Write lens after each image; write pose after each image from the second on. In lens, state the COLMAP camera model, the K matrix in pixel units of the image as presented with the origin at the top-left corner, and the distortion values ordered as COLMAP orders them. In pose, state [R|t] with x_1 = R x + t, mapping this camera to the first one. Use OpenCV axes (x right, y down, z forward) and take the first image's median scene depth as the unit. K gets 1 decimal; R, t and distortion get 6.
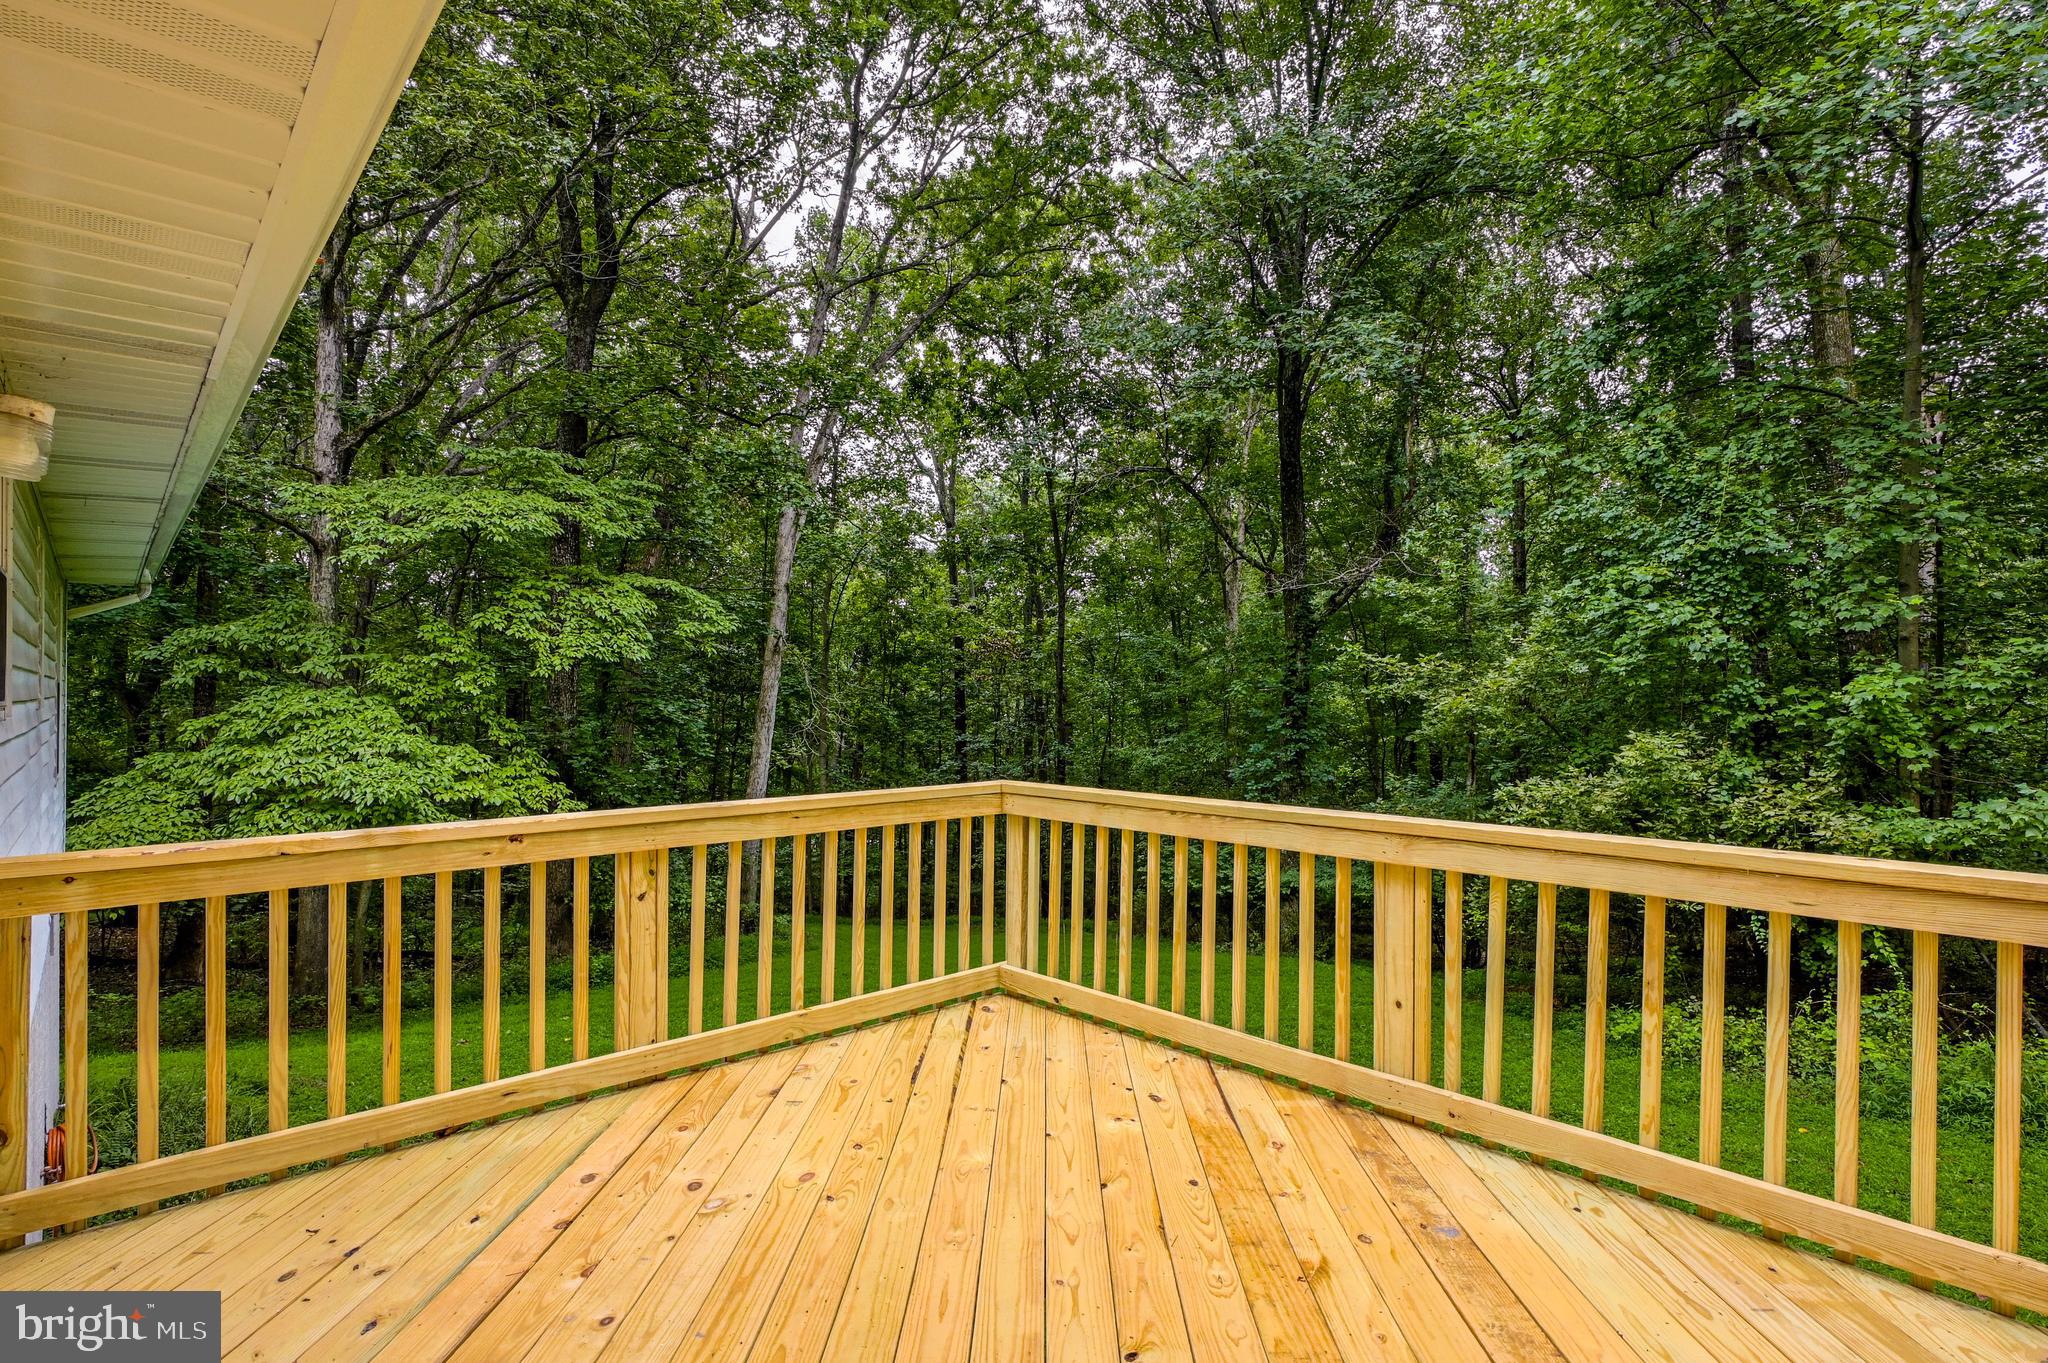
lens RADIAL K [[1031.0, 0, 1024.0], [0, 1031.0, 681.5], [0, 0, 1]] dist [0.002983, 0.000626]
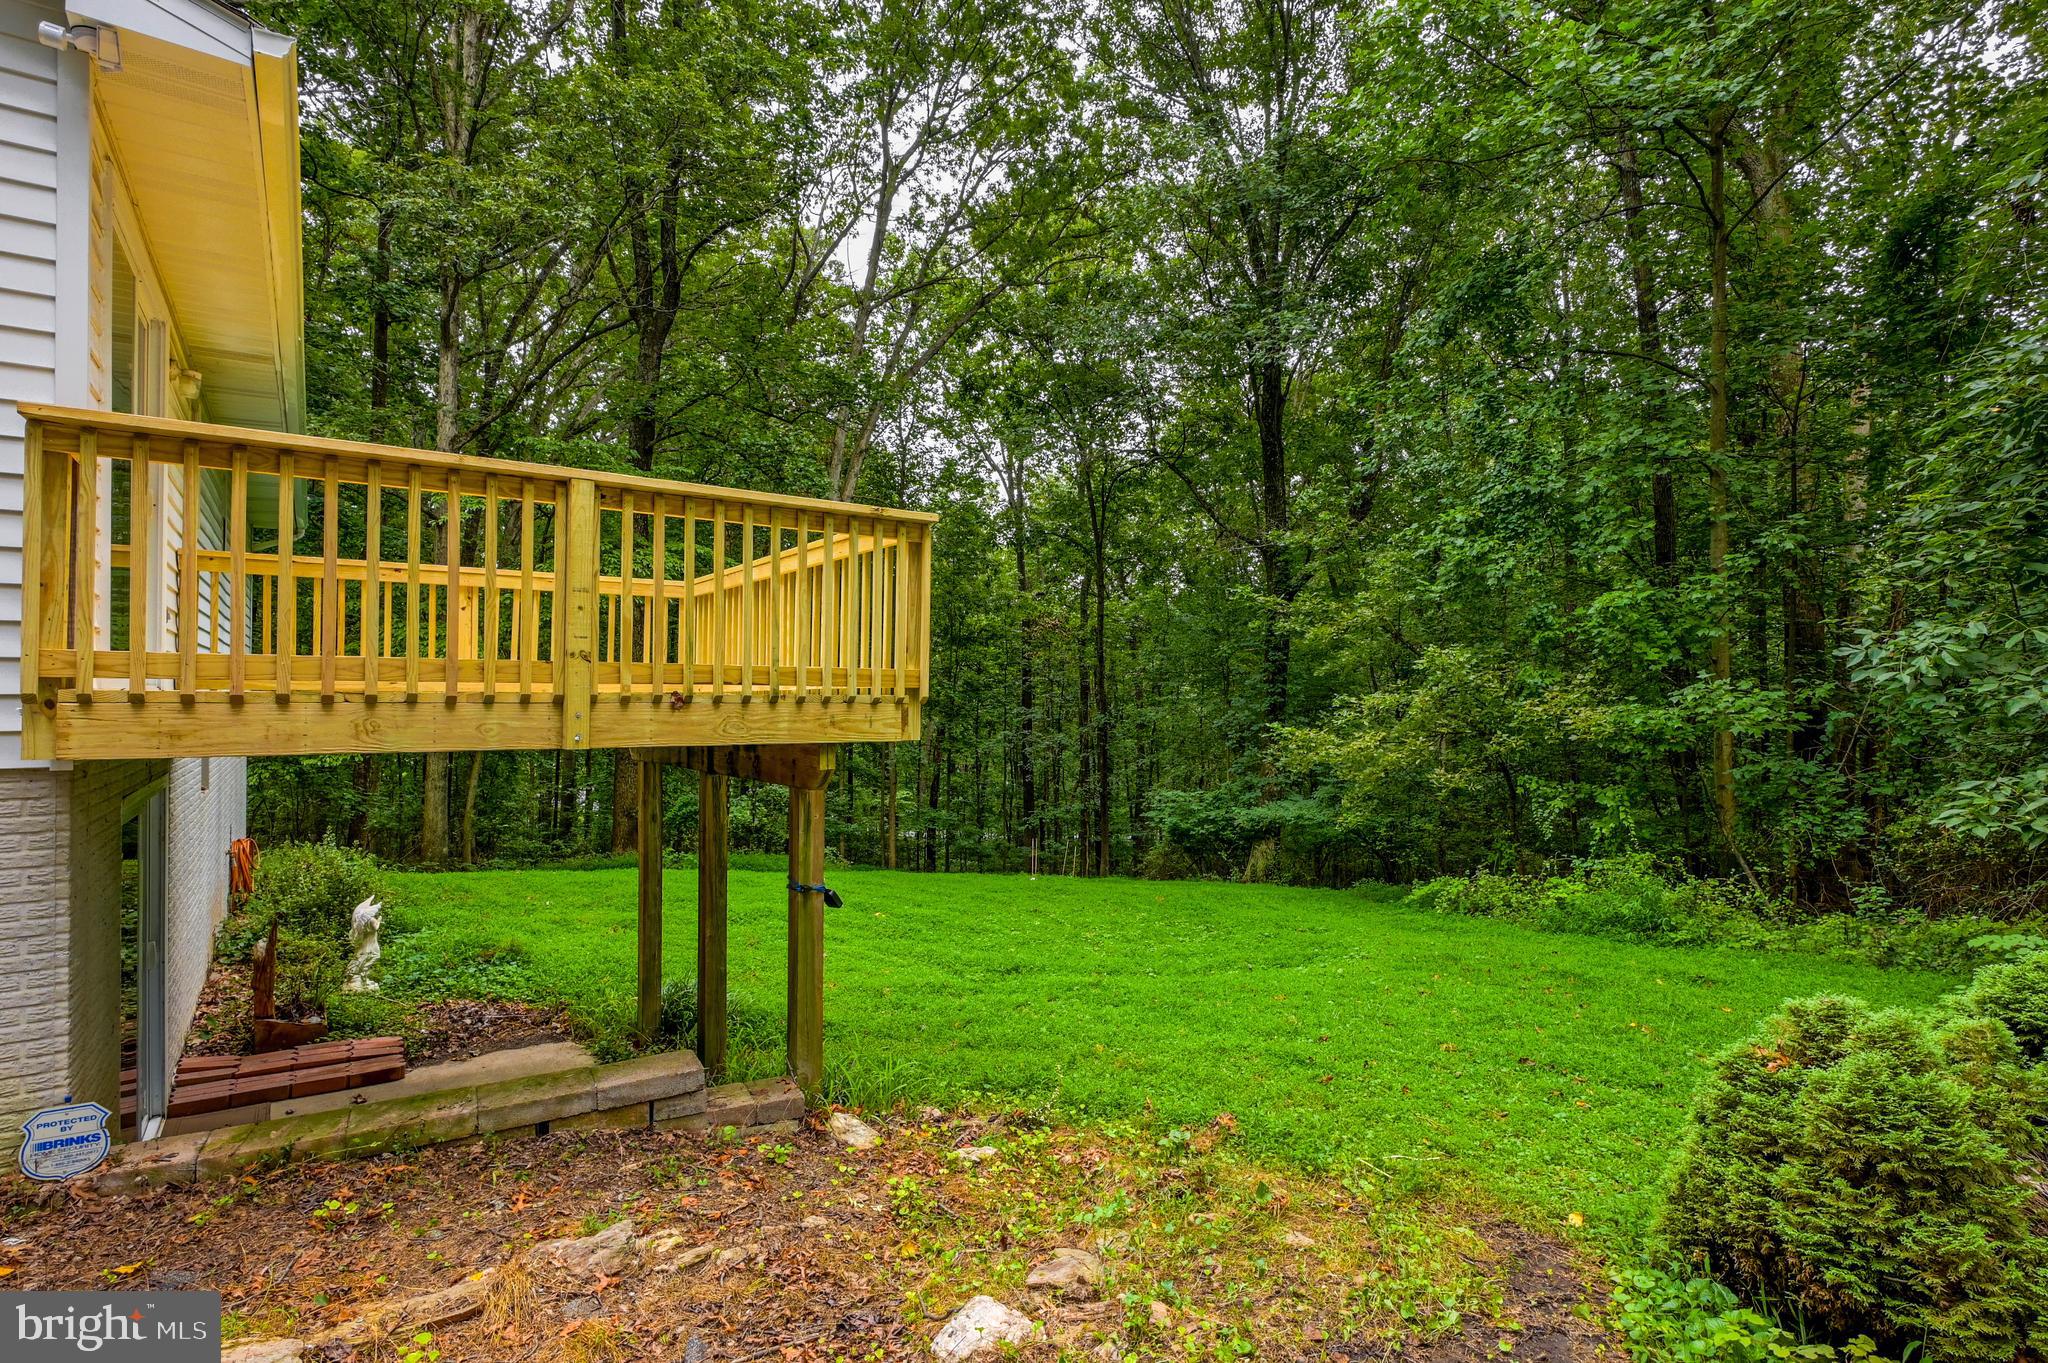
lens RADIAL K [[1031.0, 0, 1024.0], [0, 1031.0, 681.5], [0, 0, 1]] dist [0.002983, 0.000626]
pose [[0.991958, -0.001660, -0.126557, 0.129521], [0.001091, 0.999989, -0.004565, 0.045816], [0.126563, 0.004390, 0.991949, -0.117462]]
